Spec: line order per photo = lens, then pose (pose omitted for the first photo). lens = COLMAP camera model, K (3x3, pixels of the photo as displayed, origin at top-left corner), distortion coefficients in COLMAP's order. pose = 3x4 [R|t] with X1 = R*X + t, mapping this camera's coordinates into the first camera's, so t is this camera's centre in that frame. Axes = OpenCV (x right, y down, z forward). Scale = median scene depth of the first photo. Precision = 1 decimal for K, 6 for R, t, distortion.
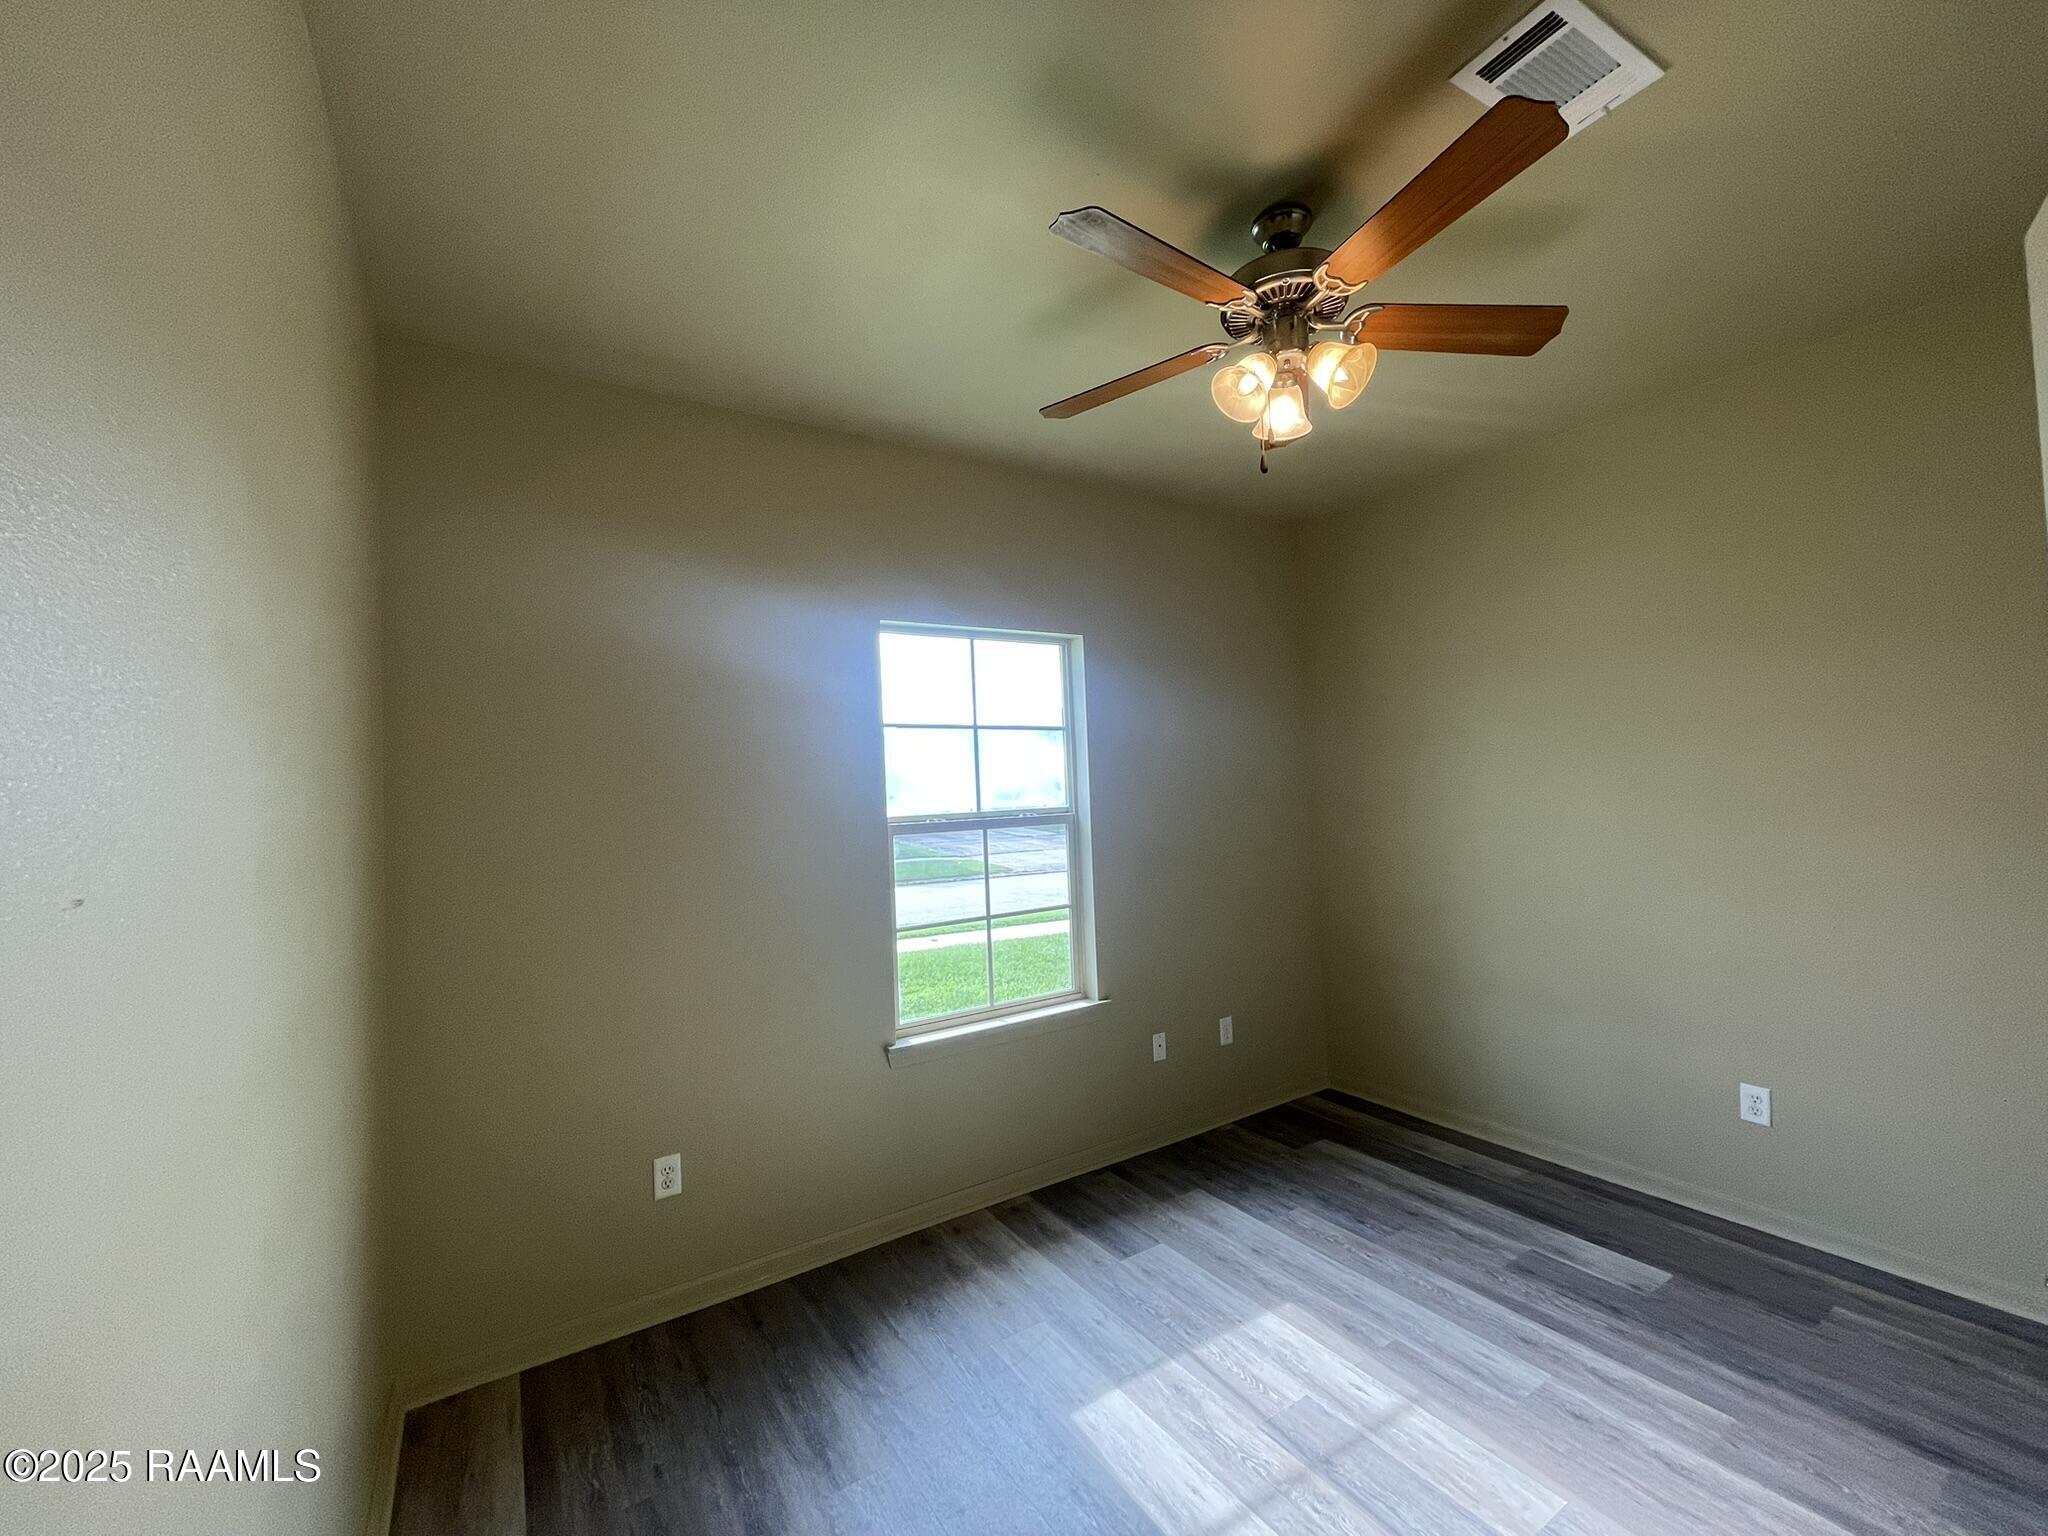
lens RADIAL K [[828.1, 0, 1013.9], [0, 828.1, 768.9], [0, 0, 1]] dist [-0.003285, -0.000113]
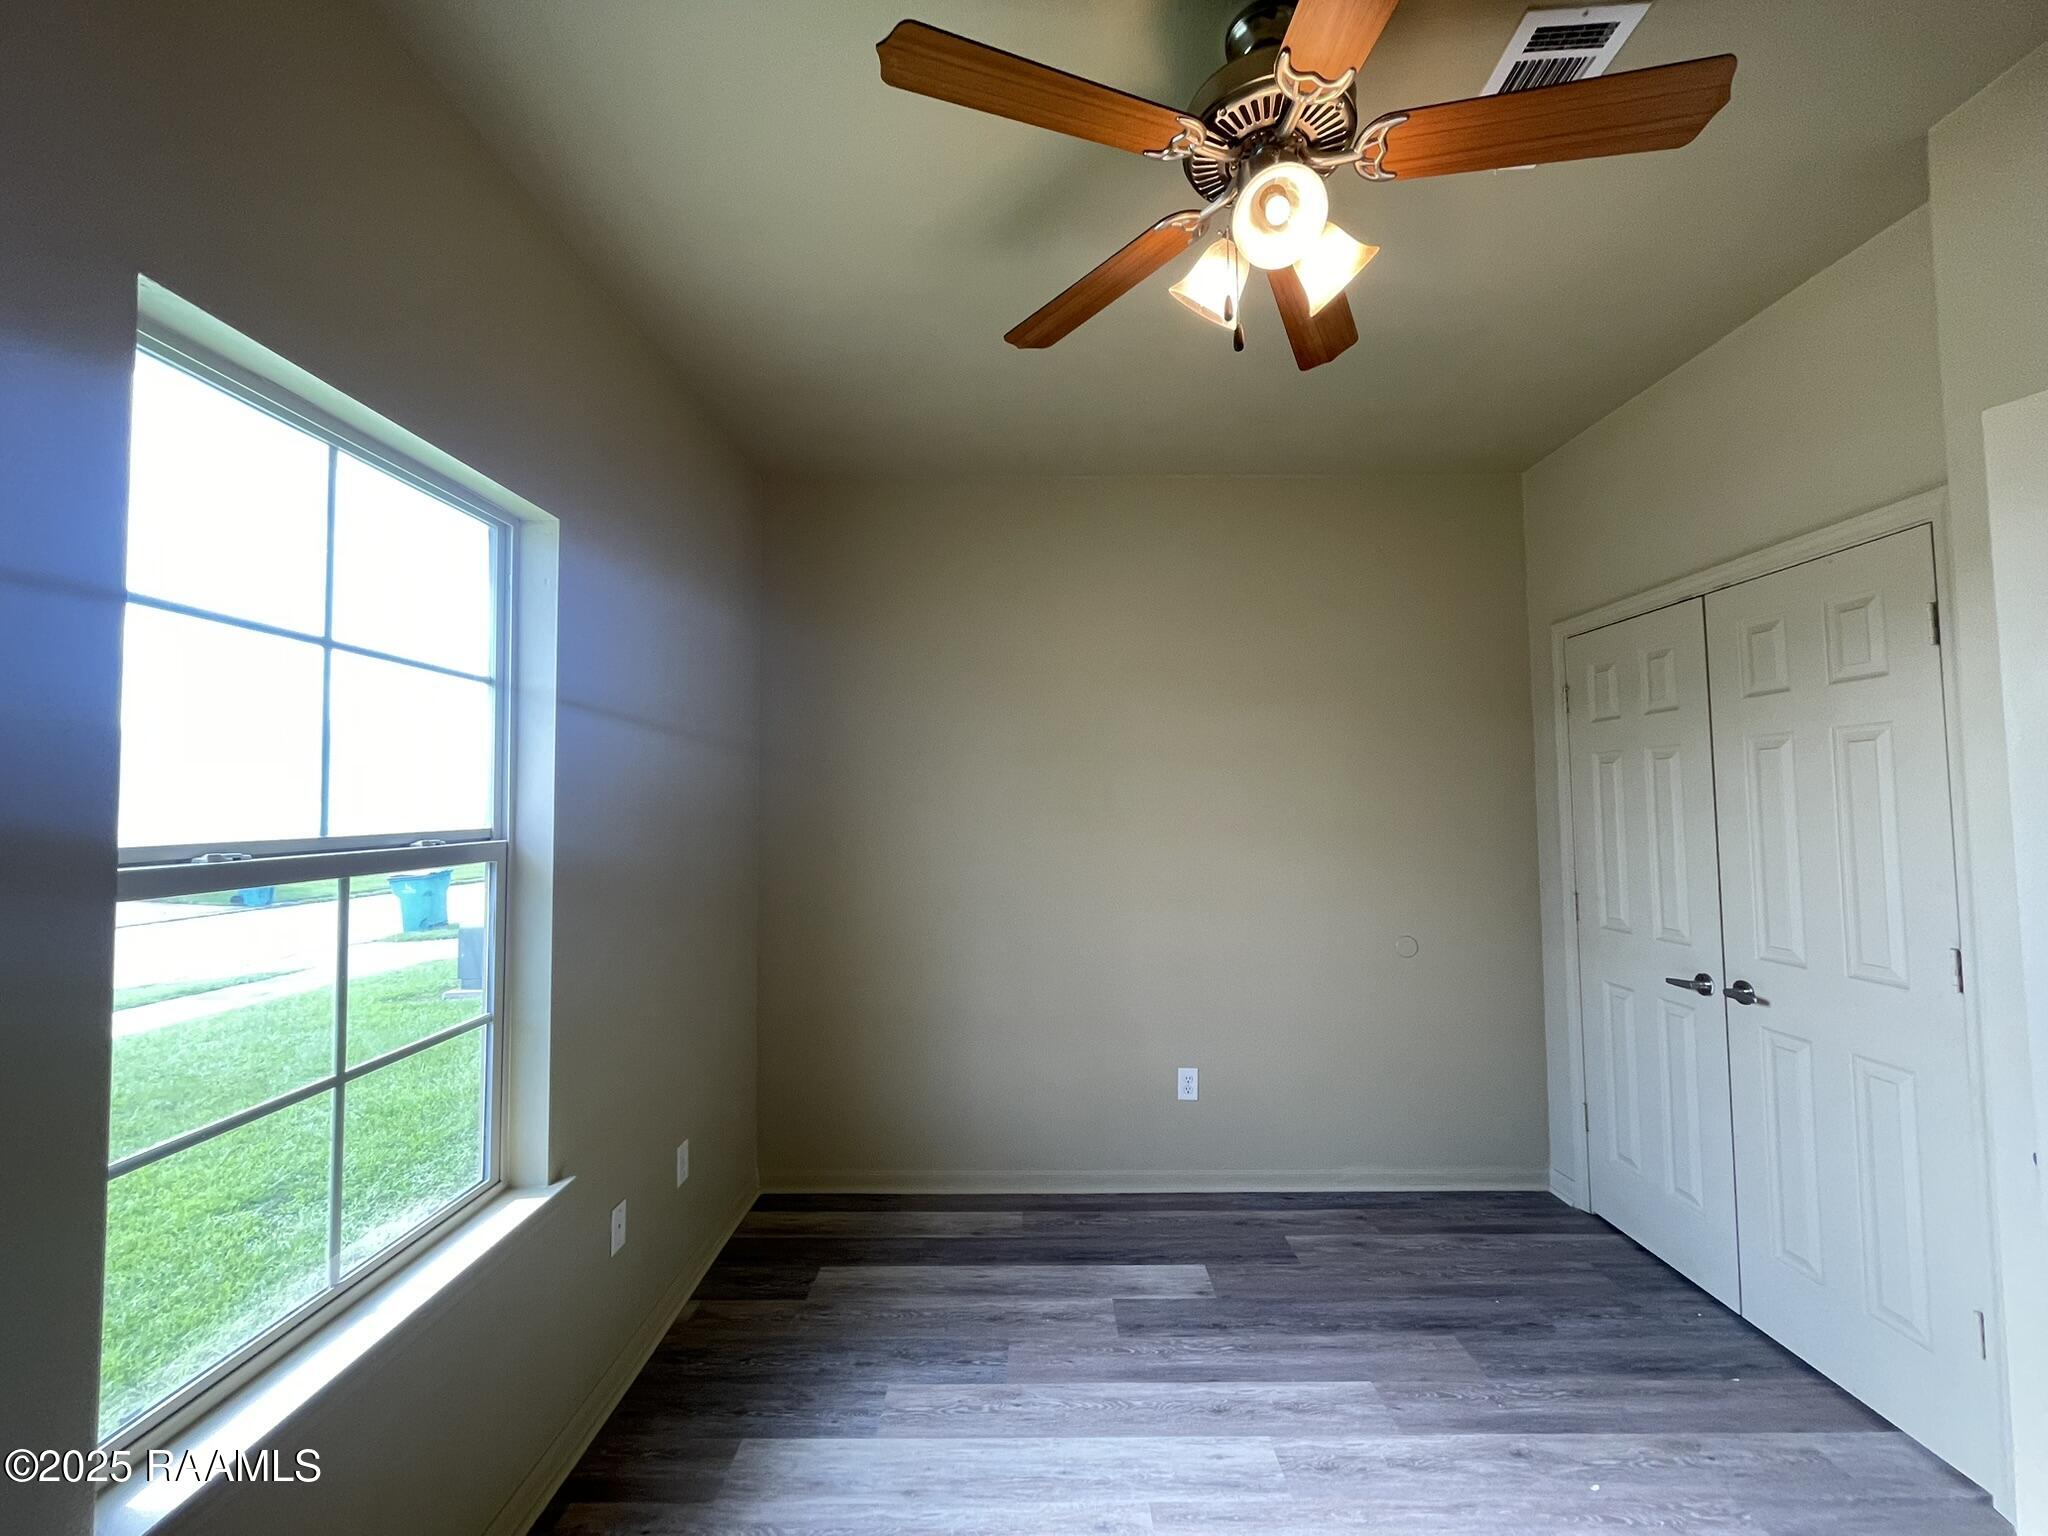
lens RADIAL K [[828.1, 0, 1021.0], [0, 828.1, 766.7], [0, 0, 1]] dist [-0.003285, -0.000113]
pose [[0.535876, 0.072979, 0.841137, -0.249957], [-0.036912, 0.997330, -0.063015, 0.033347], [-0.843490, 0.002720, 0.537138, 0.531821]]
